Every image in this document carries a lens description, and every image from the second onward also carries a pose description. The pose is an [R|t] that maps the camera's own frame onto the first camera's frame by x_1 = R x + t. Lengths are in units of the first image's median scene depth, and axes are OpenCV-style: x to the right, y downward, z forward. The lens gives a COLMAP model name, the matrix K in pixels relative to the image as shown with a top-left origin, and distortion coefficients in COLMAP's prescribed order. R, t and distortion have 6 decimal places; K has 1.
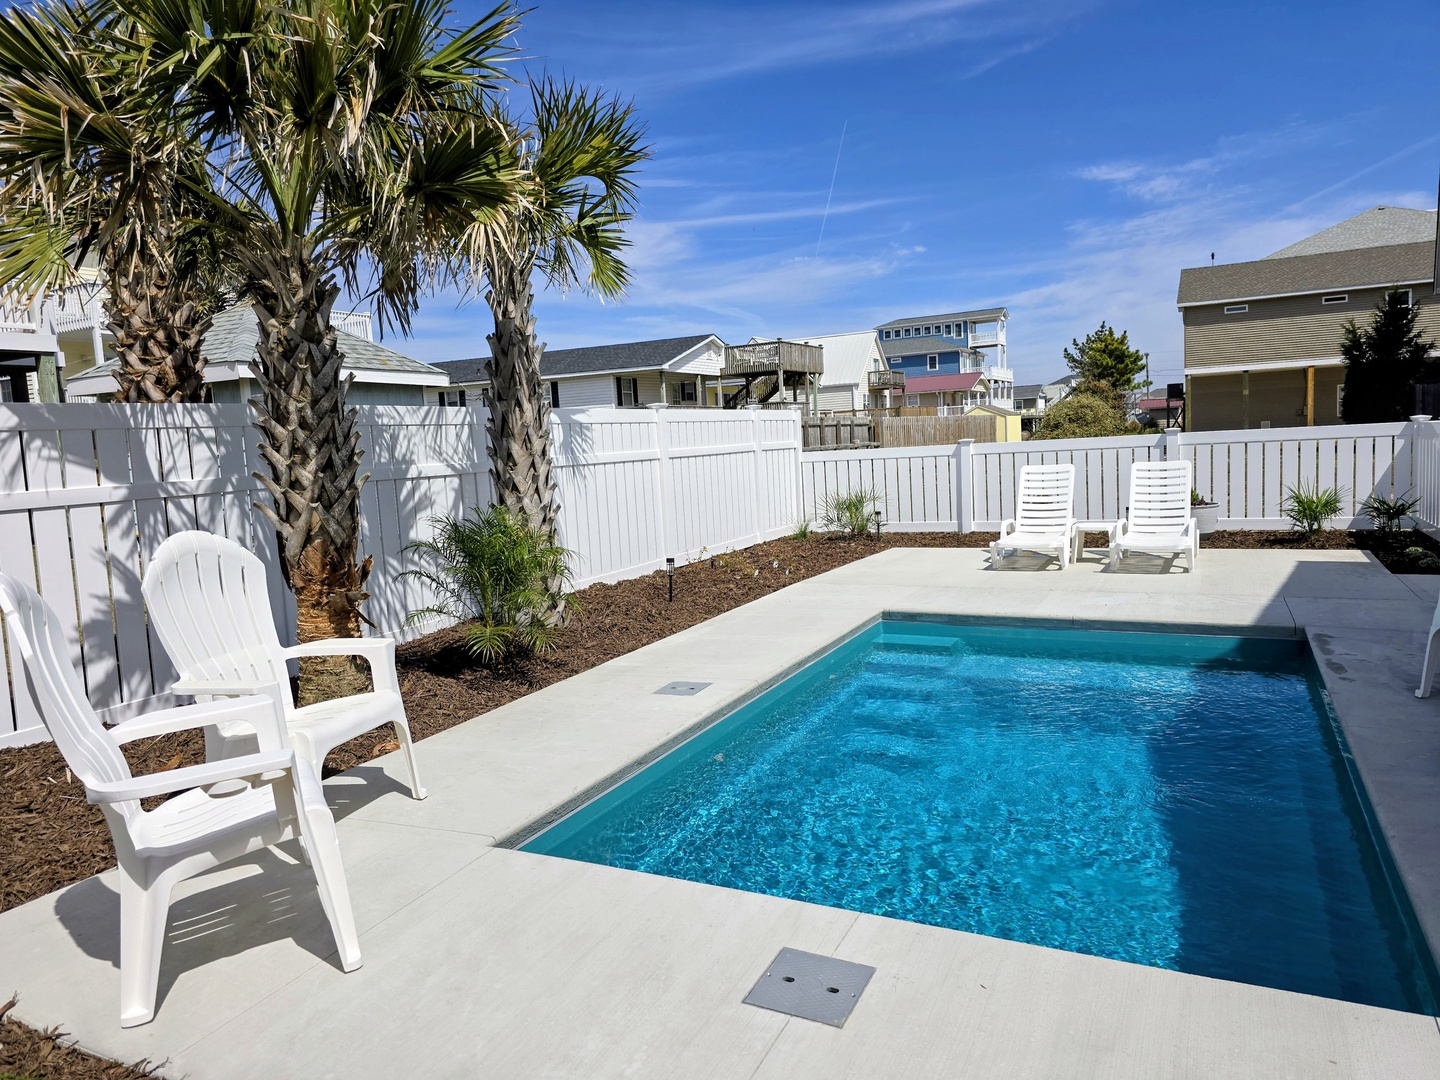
lens RADIAL K [[962.0, 0, 712.2], [0, 962.0, 538.1], [0, 0, 1]] dist [0.060193, -0.052572]
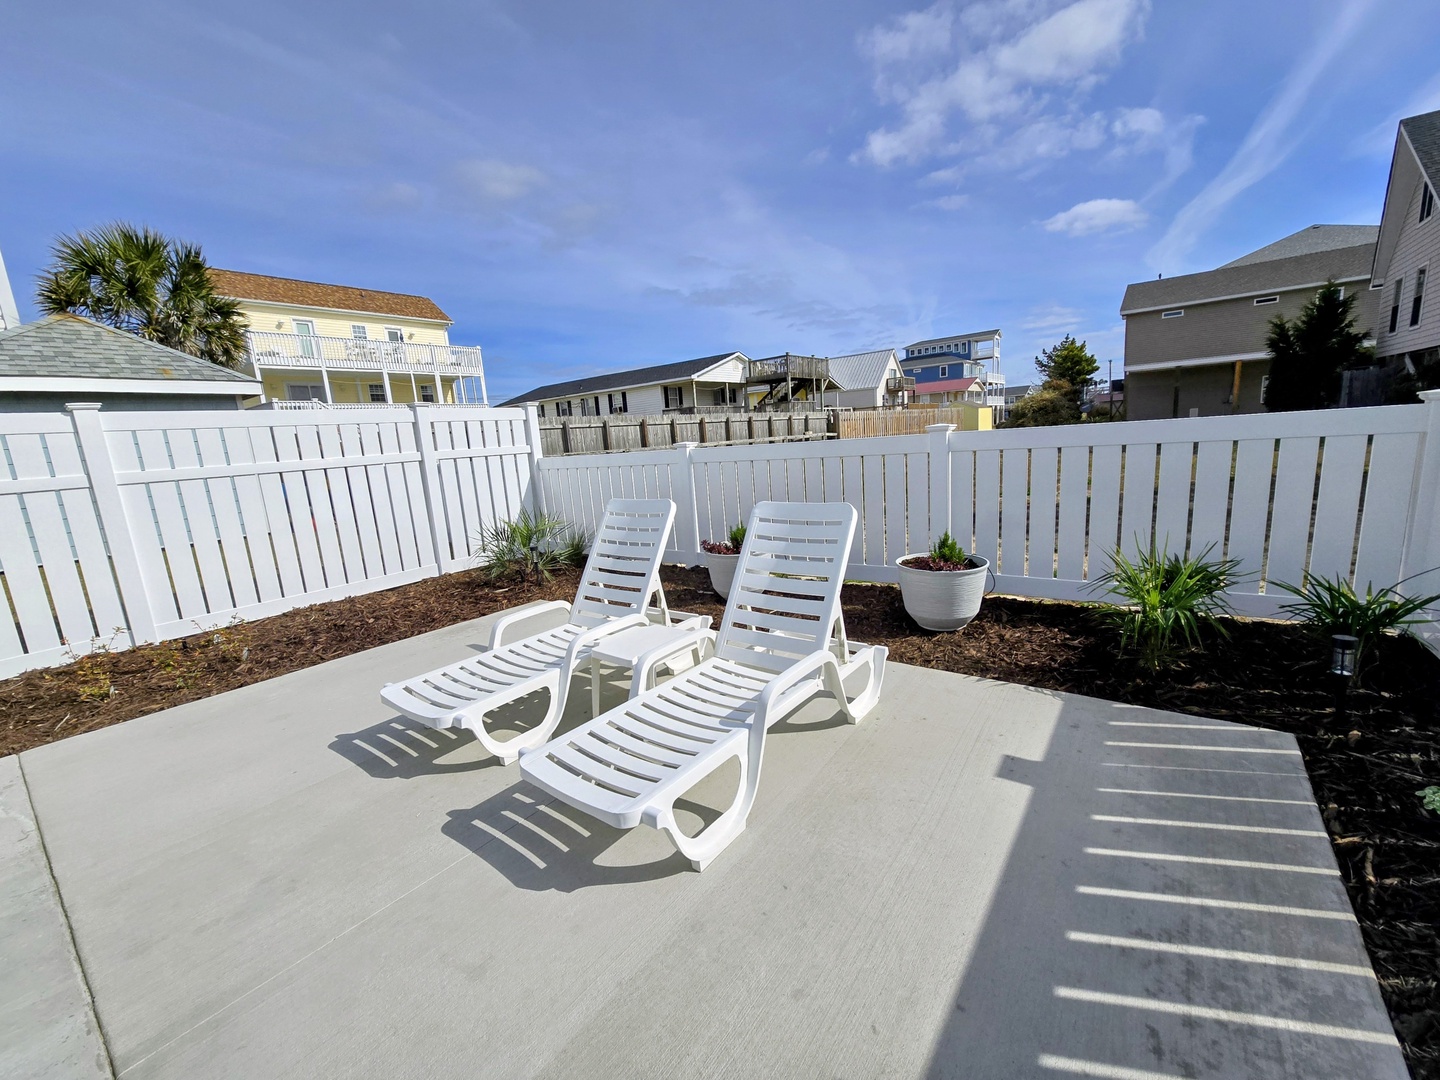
lens RADIAL K [[586.7, 0, 711.7], [0, 586.7, 545.1], [0, 0, 1]] dist [-0.000344, -0.000083]
pose [[0.984279, 0.015464, -0.175940, 0.127795], [0.001114, 0.995596, 0.093739, -0.023286], [0.176615, -0.092461, 0.979928, 0.192446]]
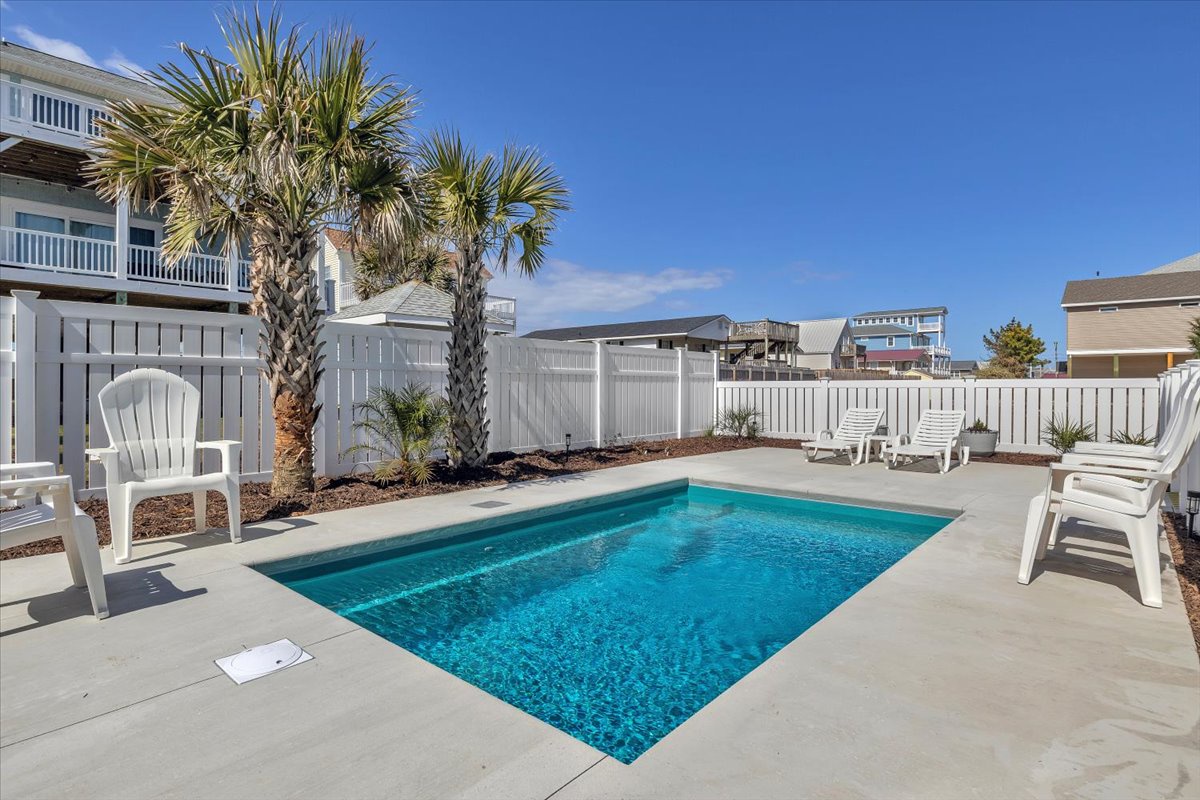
lens RADIAL K [[609.8, 0, 598.1], [0, 609.8, 388.8], [0, 0, 1]] dist [-0.005832, -0.000536]
pose [[0.969759, 0.056816, -0.237359, 0.051973], [-0.078543, 0.993441, -0.083099, 0.005833], [0.231081, 0.099229, 0.967861, 0.012138]]
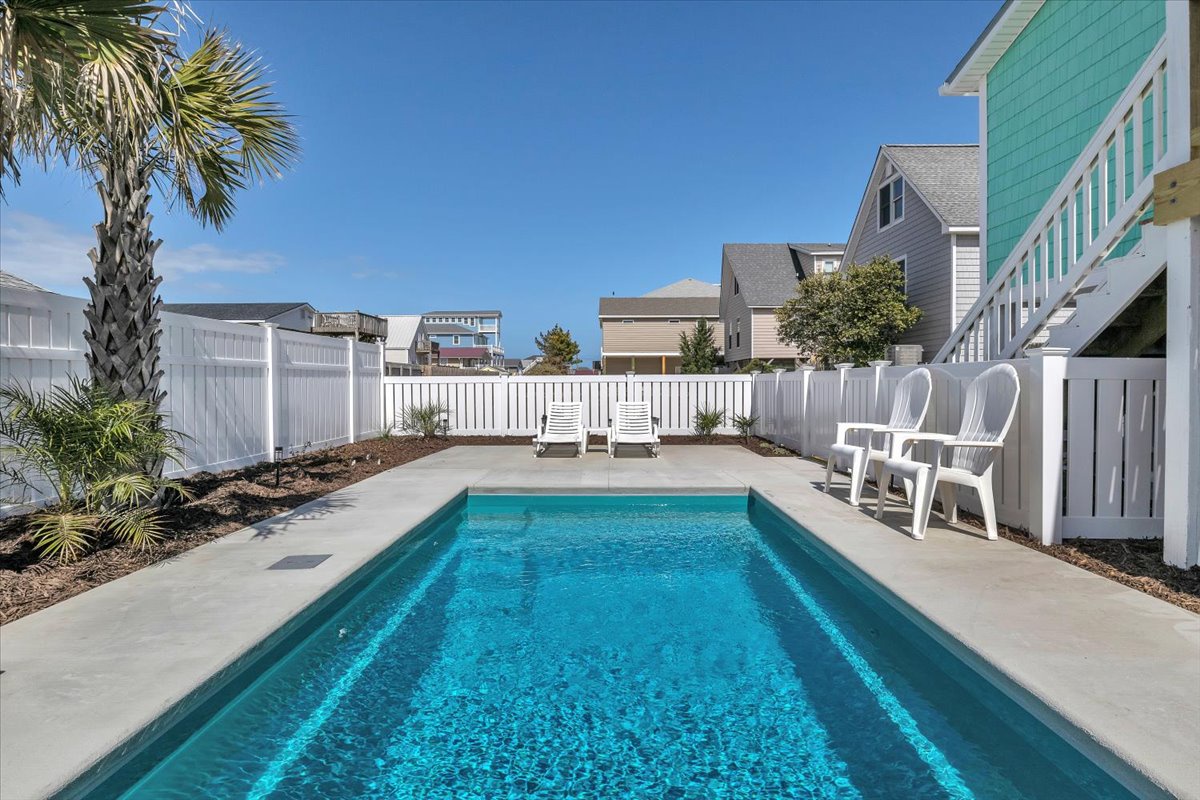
lens RADIAL K [[609.8, 0, 598.1], [0, 609.8, 388.8], [0, 0, 1]] dist [-0.005832, -0.000536]
pose [[0.895296, 0.044569, 0.443237, -0.006157], [0.002039, 0.994562, -0.104125, 0.006213], [-0.445467, 0.094127, 0.890336, 0.040057]]
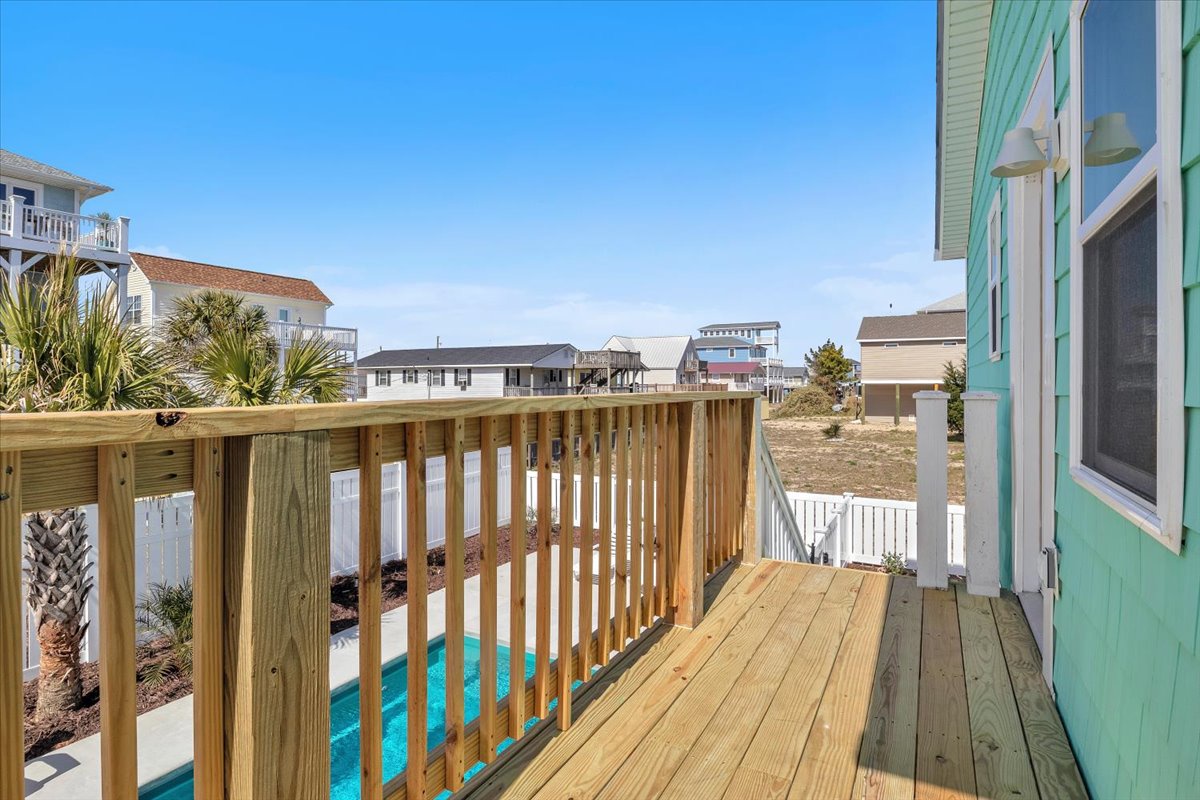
lens RADIAL K [[617.1, 0, 599.1], [0, 617.1, 379.4], [0, 0, 1]] dist [0.022465, -0.017794]
pose [[0.998499, 0.050271, -0.021753, 0.088009], [-0.052289, 0.993080, -0.105161, -0.051595], [0.016316, 0.106141, 0.994217, -0.028950]]
